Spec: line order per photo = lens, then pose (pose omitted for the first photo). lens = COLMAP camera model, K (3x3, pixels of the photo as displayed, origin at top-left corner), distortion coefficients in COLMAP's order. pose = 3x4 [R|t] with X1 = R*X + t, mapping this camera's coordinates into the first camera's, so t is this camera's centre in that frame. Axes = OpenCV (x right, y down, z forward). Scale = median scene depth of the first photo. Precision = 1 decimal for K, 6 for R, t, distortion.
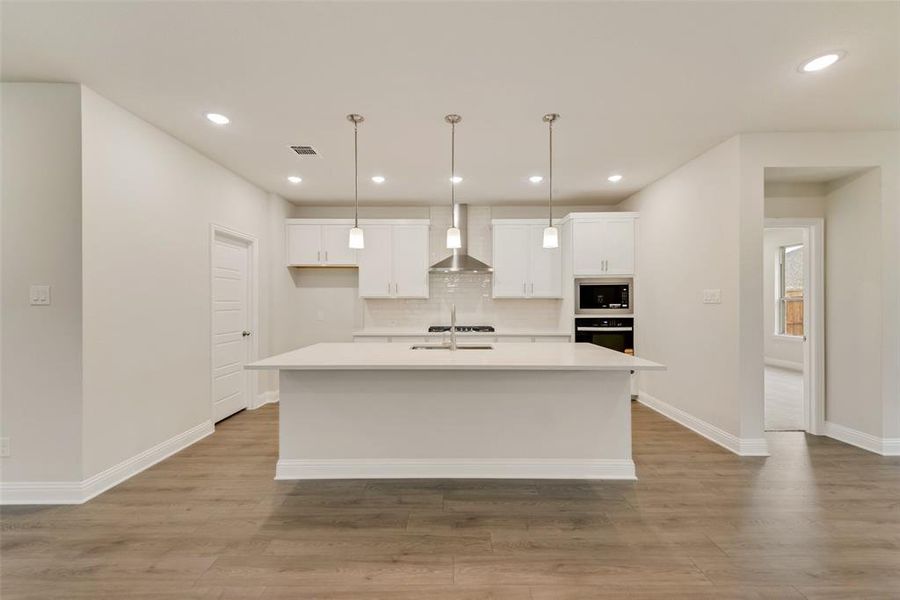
lens RADIAL K [[355.0, 0, 450.0], [0, 355.0, 300.0], [0, 0, 1]] dist [0.012172, -0.000174]
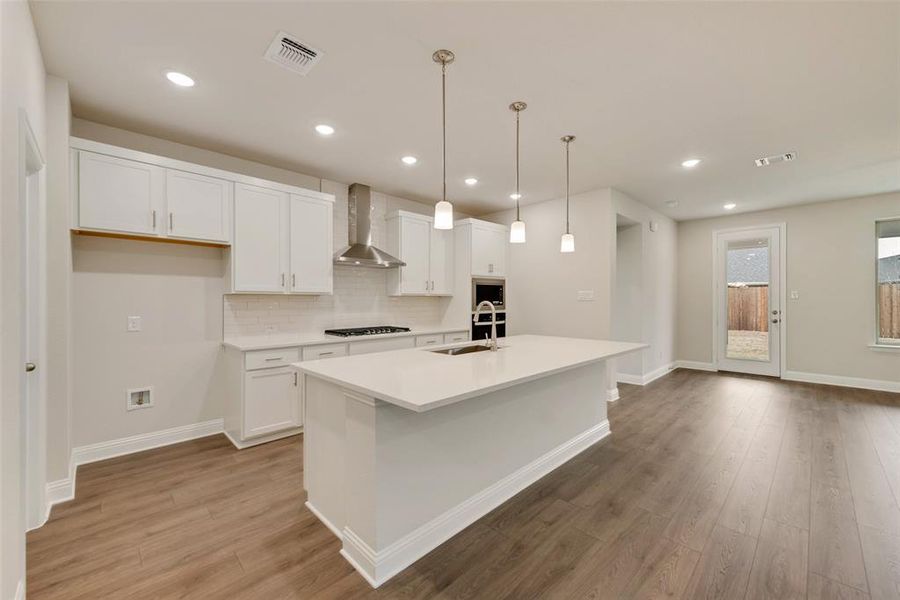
lens RADIAL K [[355.0, 0, 450.0], [0, 355.0, 300.0], [0, 0, 1]] dist [0.012172, -0.000174]
pose [[0.710409, 0.000435, 0.703789, -0.475020], [-0.006520, 0.999961, 0.005962, 0.000649], [-0.703759, -0.008824, 0.710384, 0.270898]]
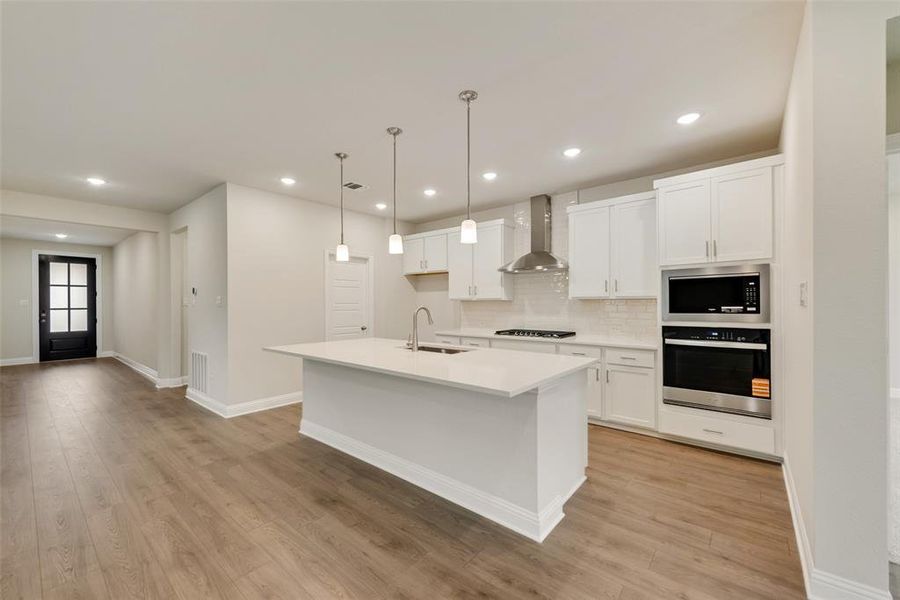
lens RADIAL K [[355.0, 0, 450.0], [0, 355.0, 300.0], [0, 0, 1]] dist [0.012172, -0.000174]
pose [[0.772315, -0.008914, -0.635177, 0.481864], [0.007259, 0.999960, -0.005207, -0.000782], [0.635198, -0.000590, 0.772349, 0.172460]]
